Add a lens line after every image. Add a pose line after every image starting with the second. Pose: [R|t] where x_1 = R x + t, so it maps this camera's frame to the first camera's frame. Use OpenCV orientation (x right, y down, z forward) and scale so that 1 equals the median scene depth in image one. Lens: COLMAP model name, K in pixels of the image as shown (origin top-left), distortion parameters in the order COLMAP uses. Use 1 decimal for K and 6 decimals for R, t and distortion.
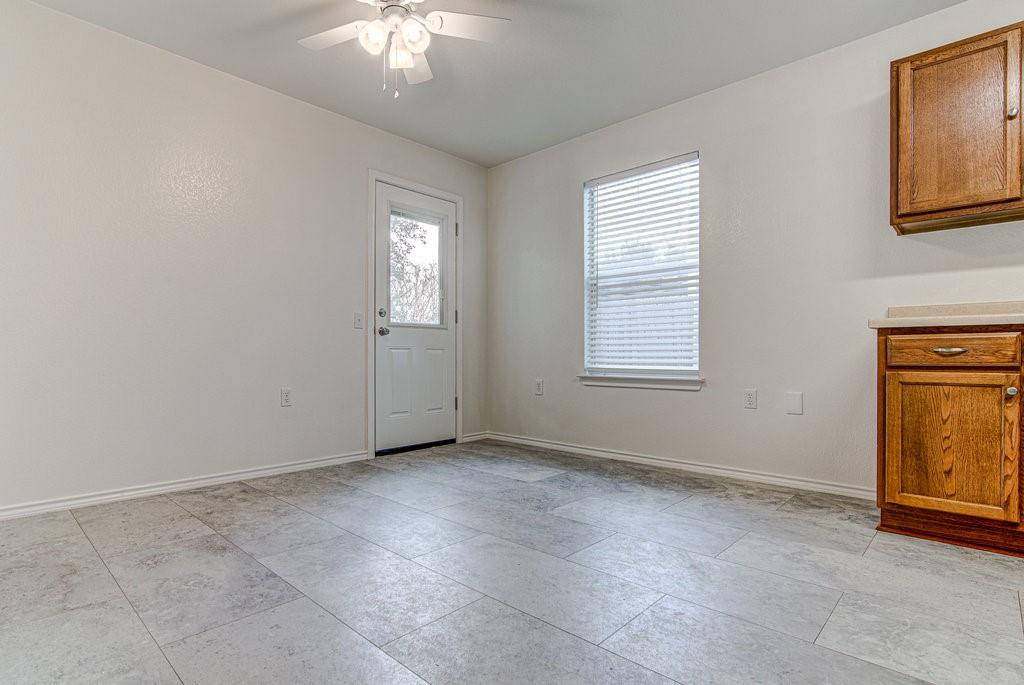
lens RADIAL K [[512.6, 0, 487.9], [0, 512.6, 359.3], [0, 0, 1]] dist [-0.002739, -0.000533]
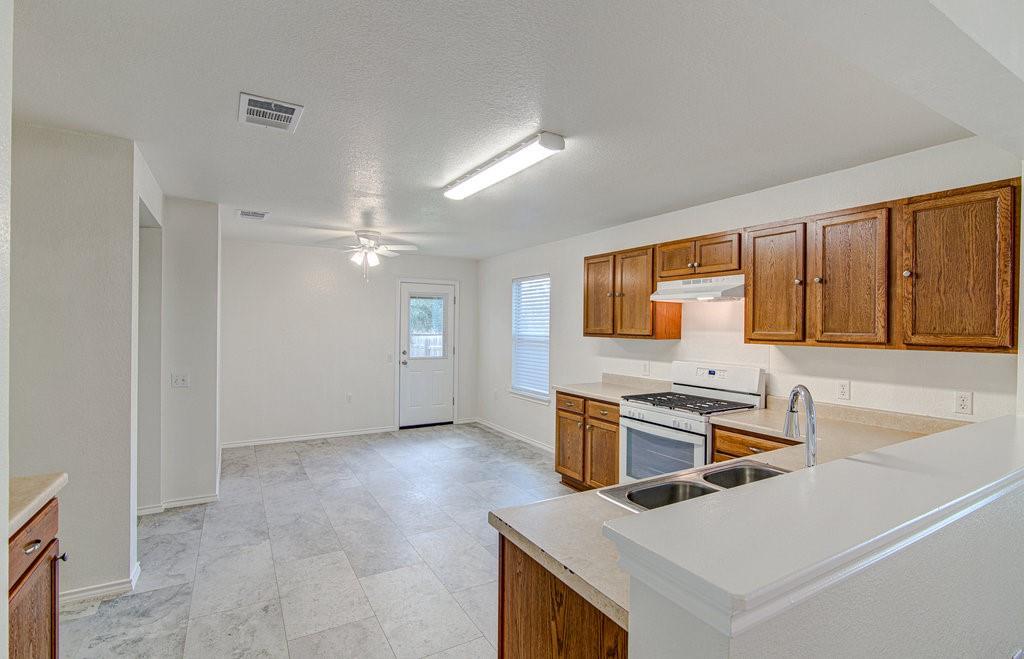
lens RADIAL K [[475.2, 0, 512.0], [0, 475.2, 329.5], [0, 0, 1]] dist [-0.001886, -0.000183]
pose [[0.964499, 0.010779, -0.263866, 0.632923], [-0.012292, 0.999916, -0.004084, -0.174343], [0.263800, 0.007182, 0.964551, -0.571058]]
